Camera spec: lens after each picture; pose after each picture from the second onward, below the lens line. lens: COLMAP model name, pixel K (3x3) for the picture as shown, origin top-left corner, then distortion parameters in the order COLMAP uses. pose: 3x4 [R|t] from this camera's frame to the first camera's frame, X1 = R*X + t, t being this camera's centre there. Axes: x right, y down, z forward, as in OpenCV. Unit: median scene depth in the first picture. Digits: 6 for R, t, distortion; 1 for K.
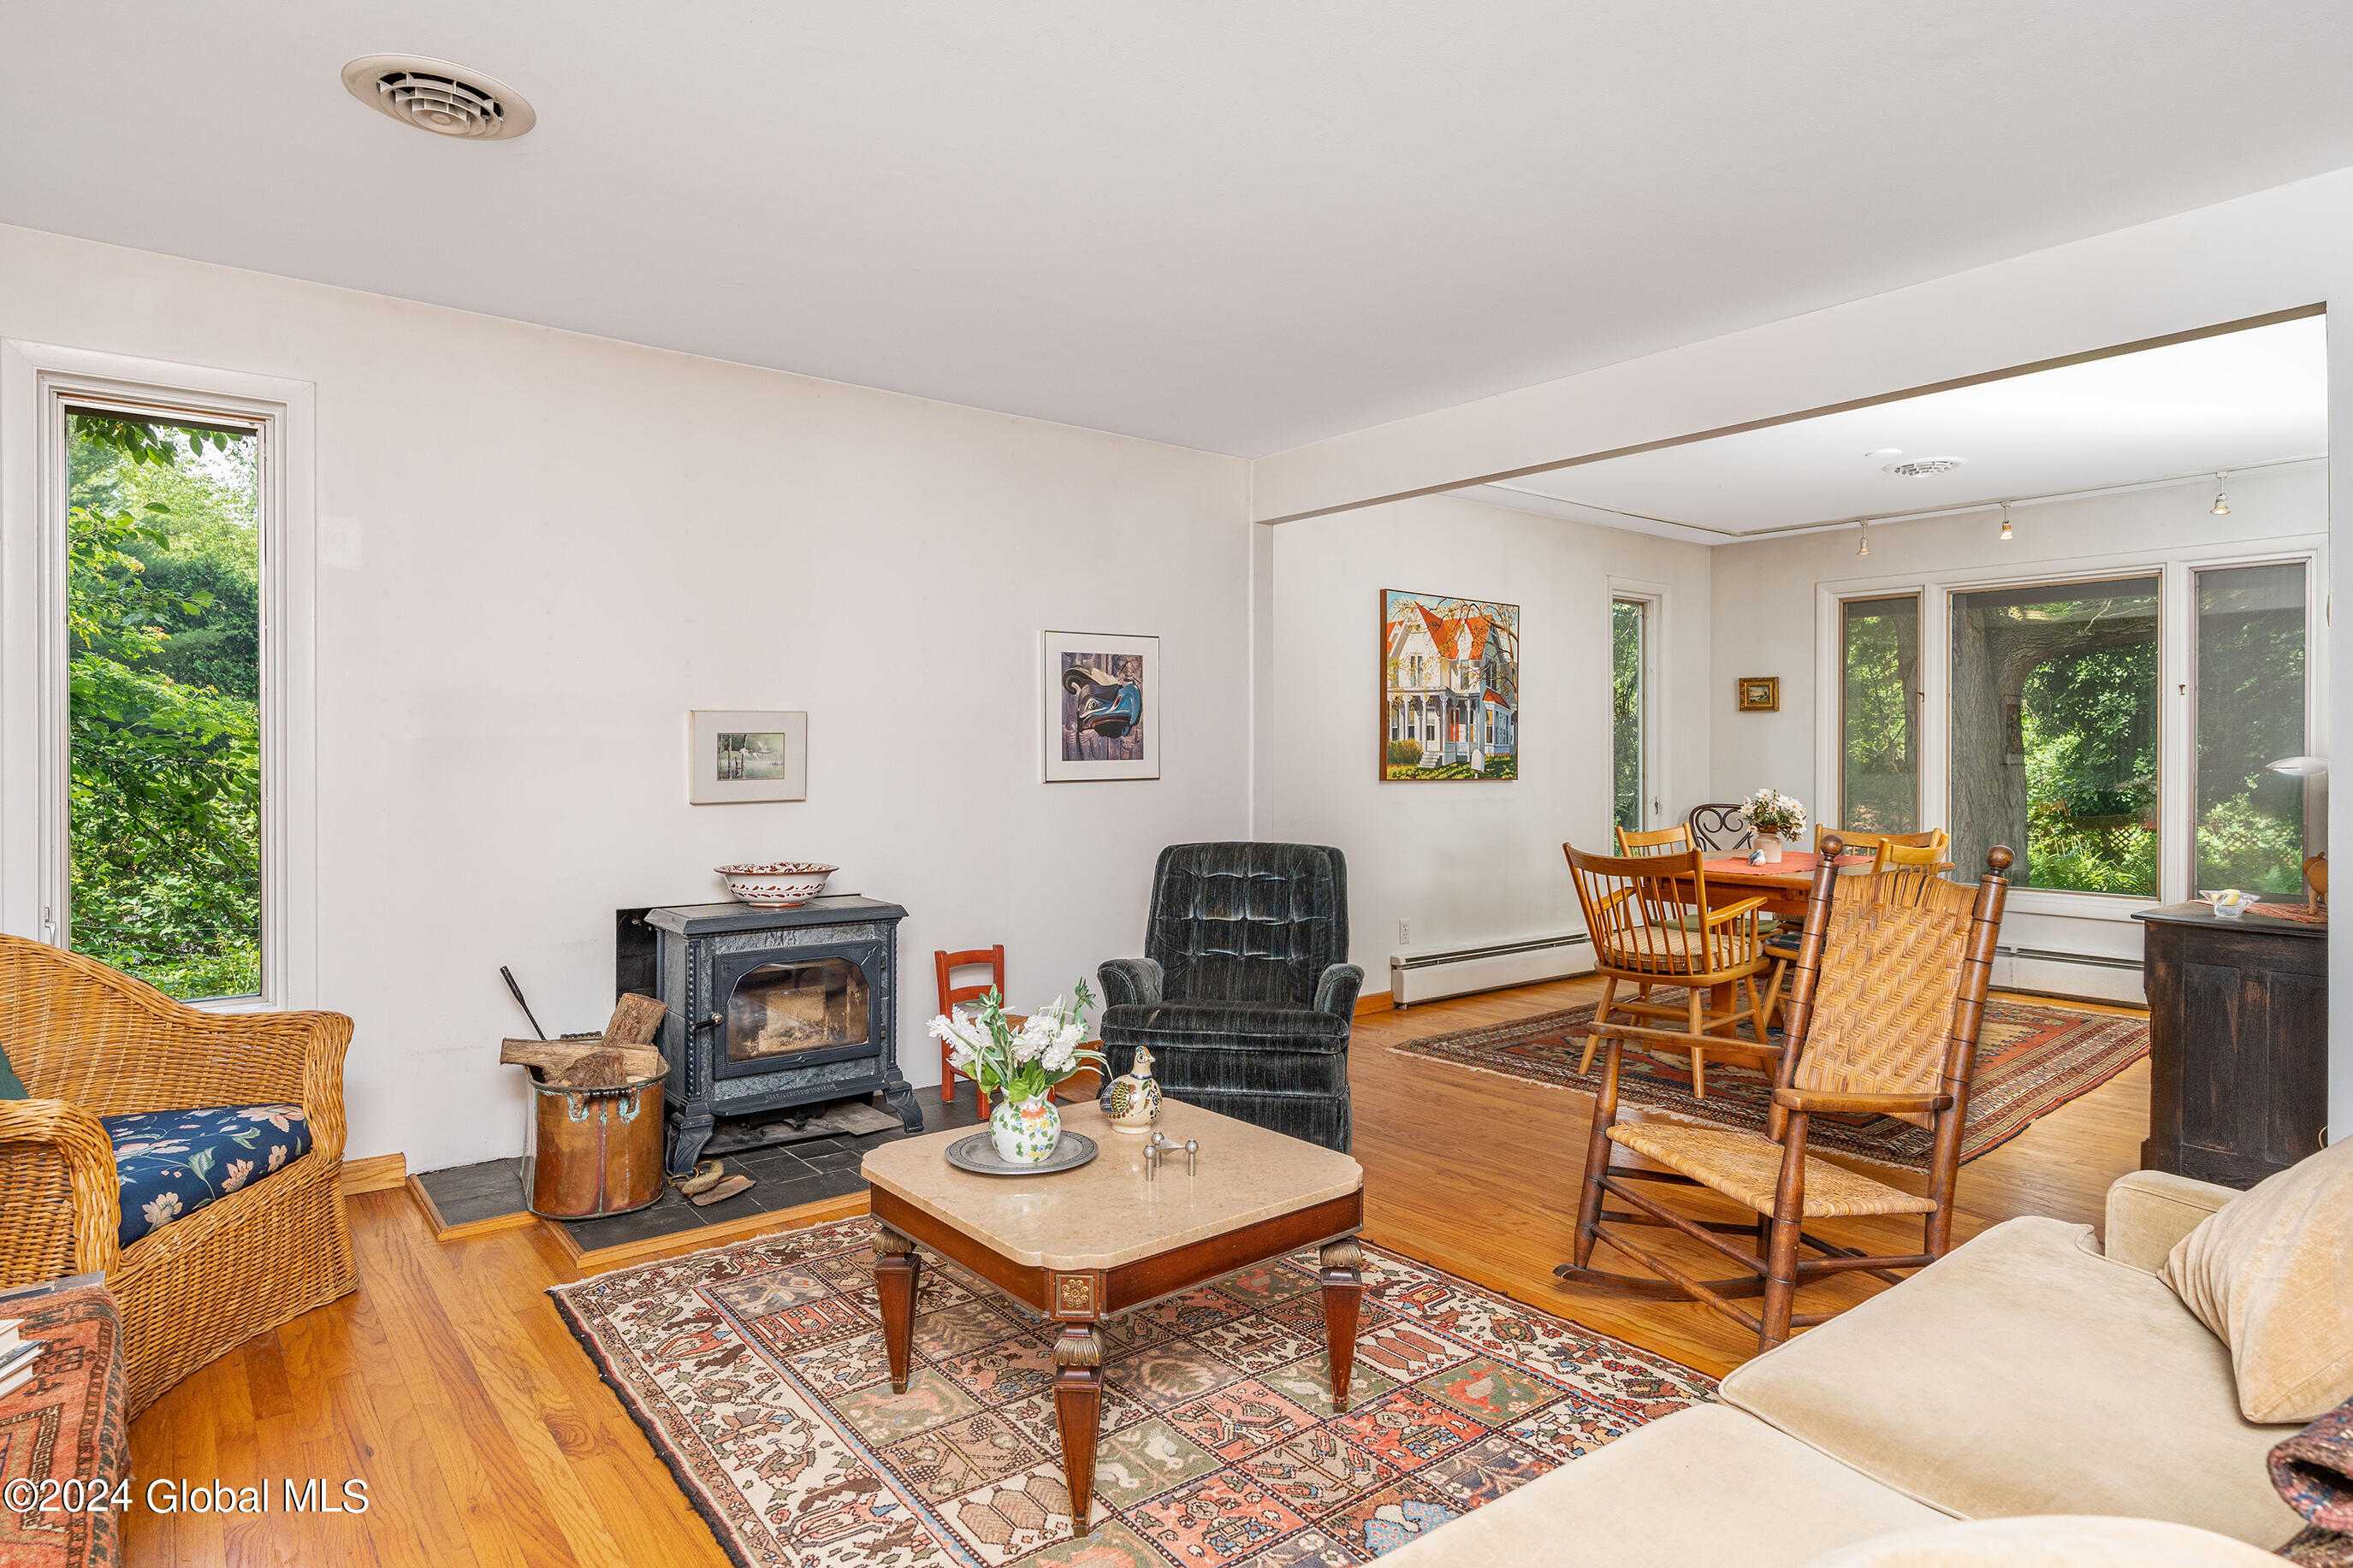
lens RADIAL K [[1317.4, 0, 1171.8], [0, 1317.4, 773.6], [0, 0, 1]] dist [-0.003193, -0.000205]
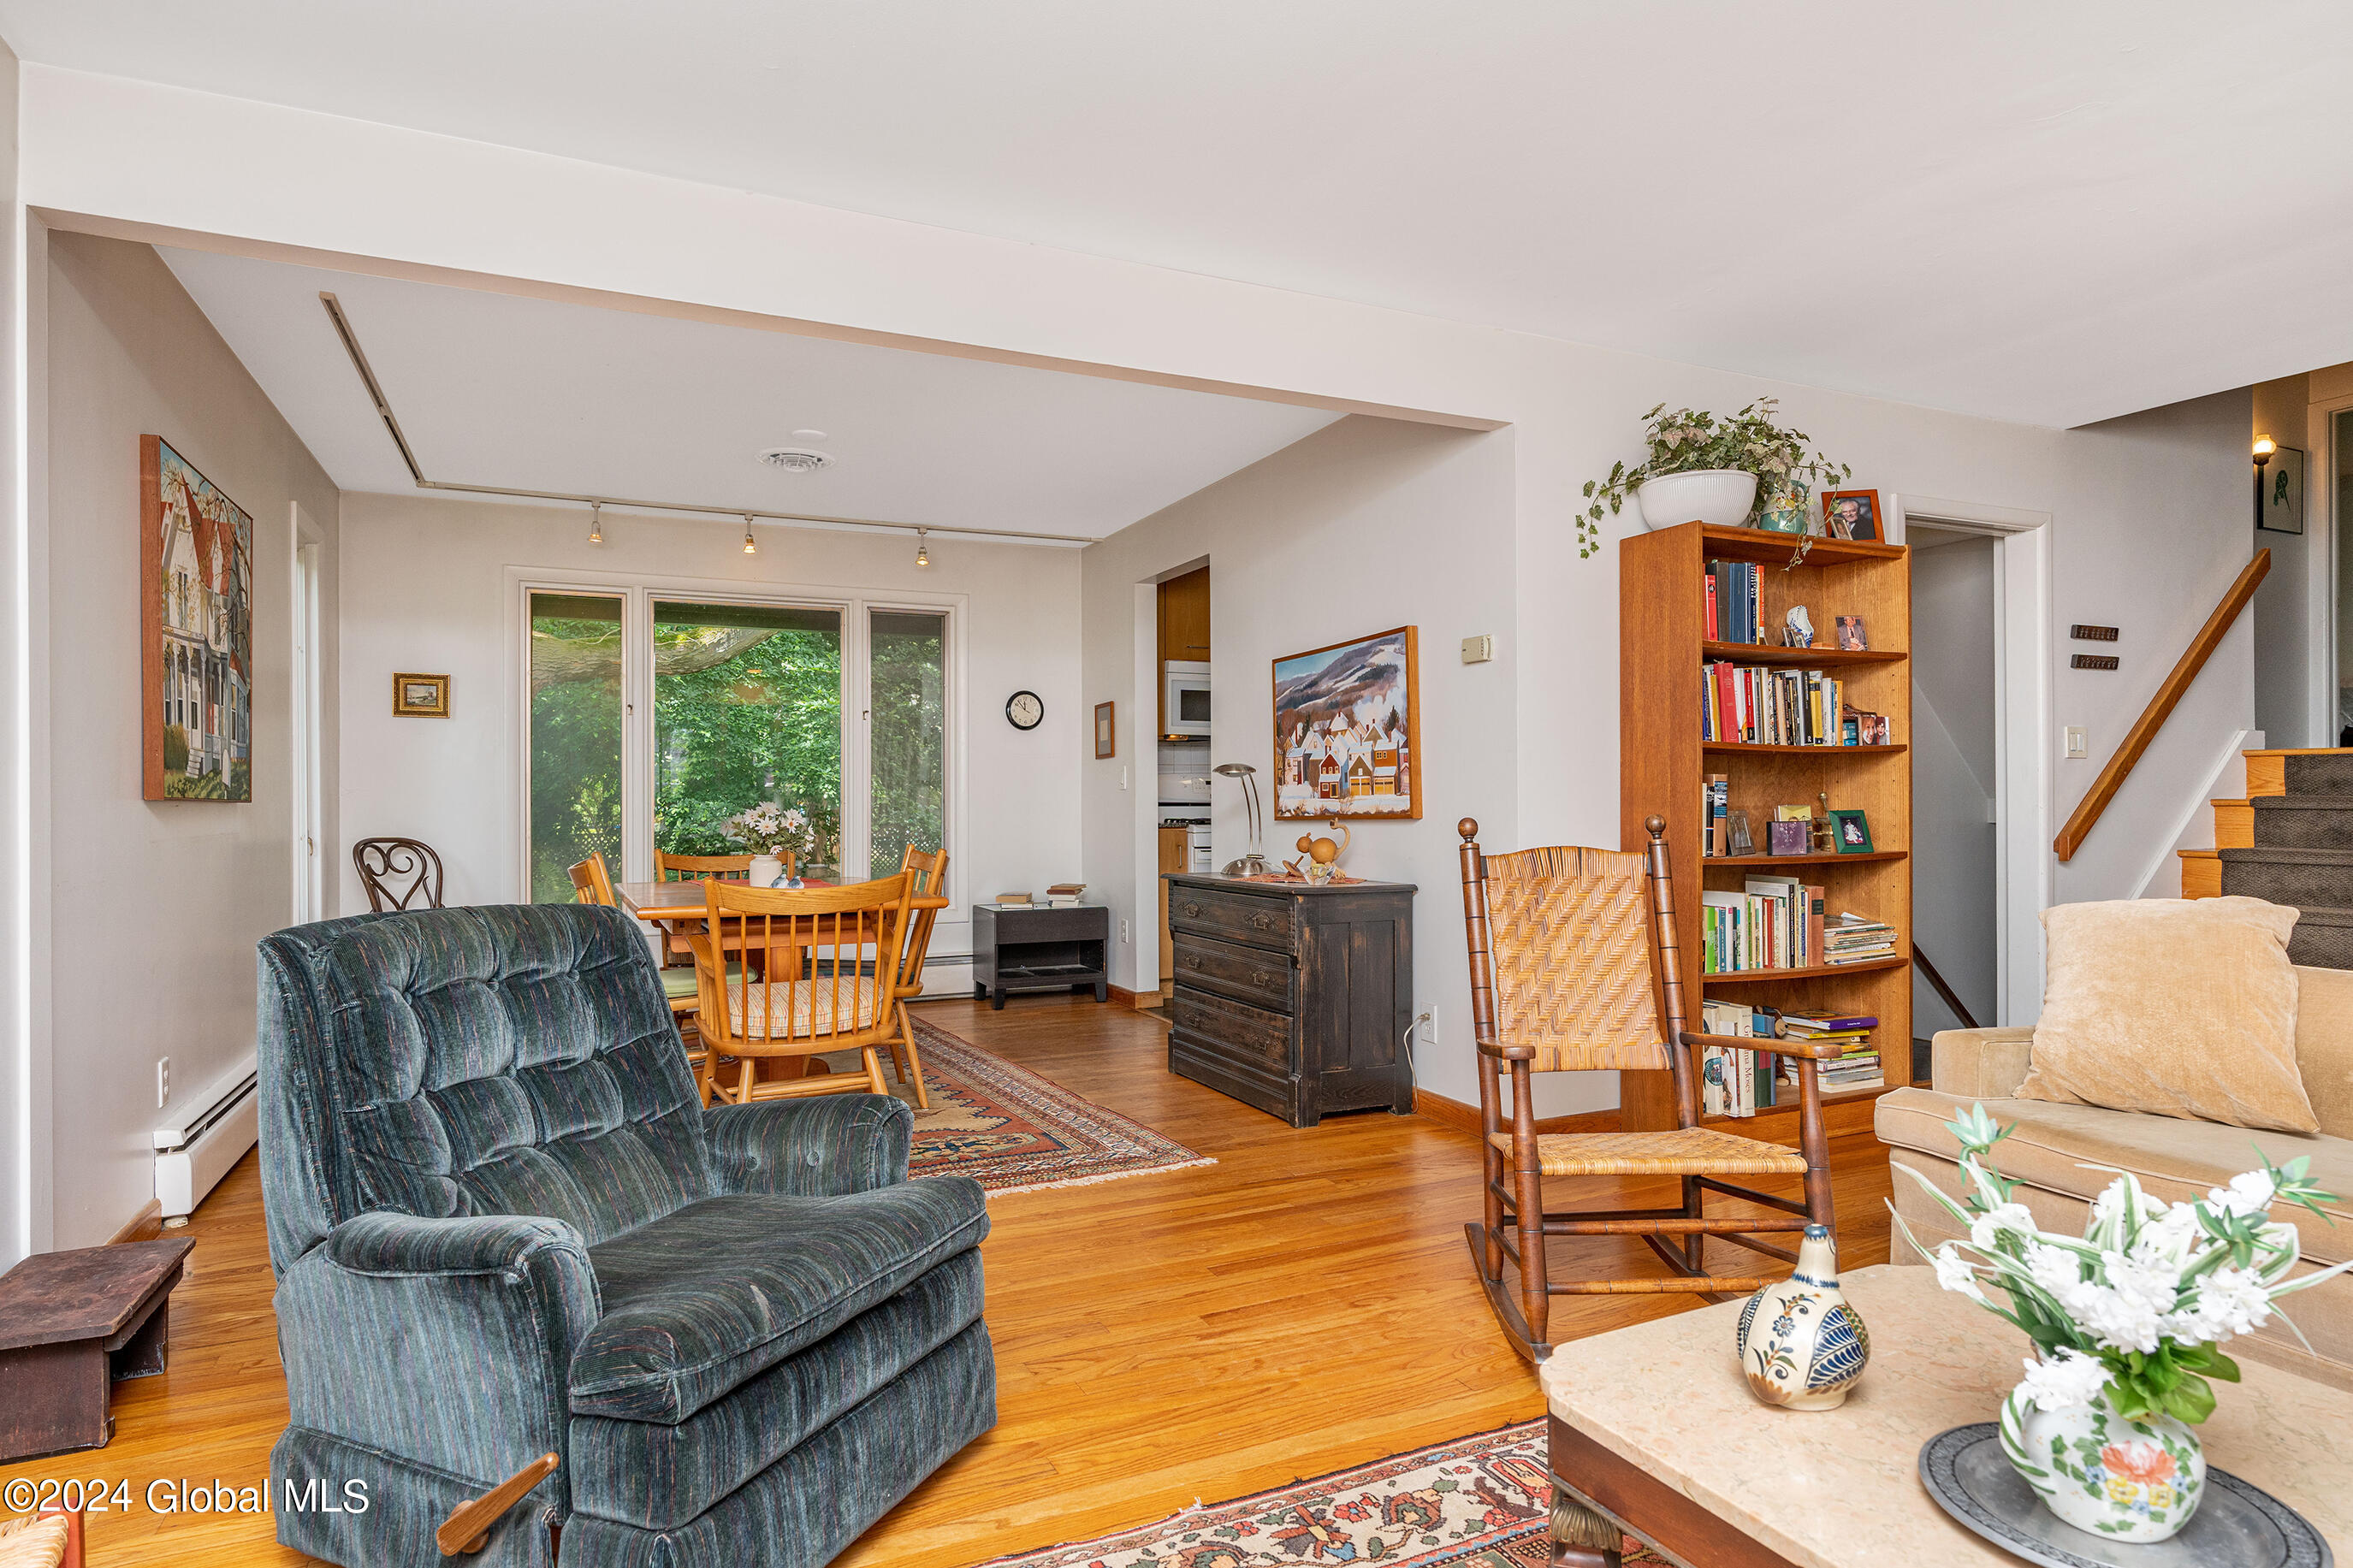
lens RADIAL K [[1317.4, 0, 1172.3], [0, 1317.4, 790.7], [0, 0, 1]] dist [-0.003193, -0.000205]
pose [[0.236414, 0.004800, 0.971640, -0.301664], [0.019936, 0.999753, -0.009789, 0.018762], [-0.971448, 0.021685, 0.236260, 0.568490]]
